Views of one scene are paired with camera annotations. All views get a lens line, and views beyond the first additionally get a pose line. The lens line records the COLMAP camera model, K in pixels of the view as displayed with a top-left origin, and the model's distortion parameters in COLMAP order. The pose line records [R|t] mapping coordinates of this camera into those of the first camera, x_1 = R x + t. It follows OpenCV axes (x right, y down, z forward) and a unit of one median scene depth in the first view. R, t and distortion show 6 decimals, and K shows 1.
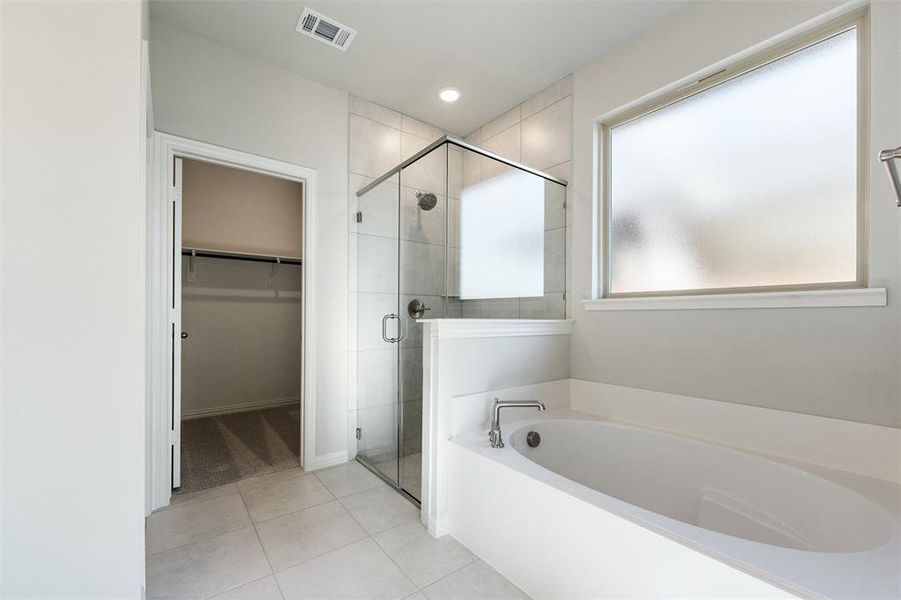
lens RADIAL K [[365.9, 0, 447.1], [0, 365.9, 303.5], [0, 0, 1]] dist [-0.000600, -0.000095]
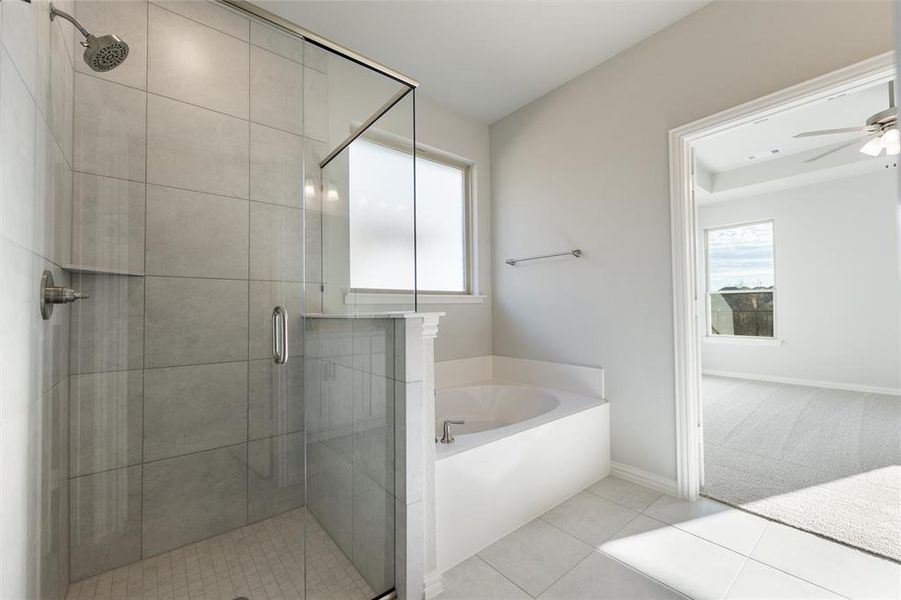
lens RADIAL K [[364.7, 0, 443.8], [0, 364.7, 296.6], [0, 0, 1]] dist [-0.001290, -0.000471]
pose [[-0.032904, 0.031333, 0.998967, -0.885875], [-0.021410, 0.999257, -0.032048, 0.035827], [-0.999229, -0.022442, -0.032209, 1.077076]]
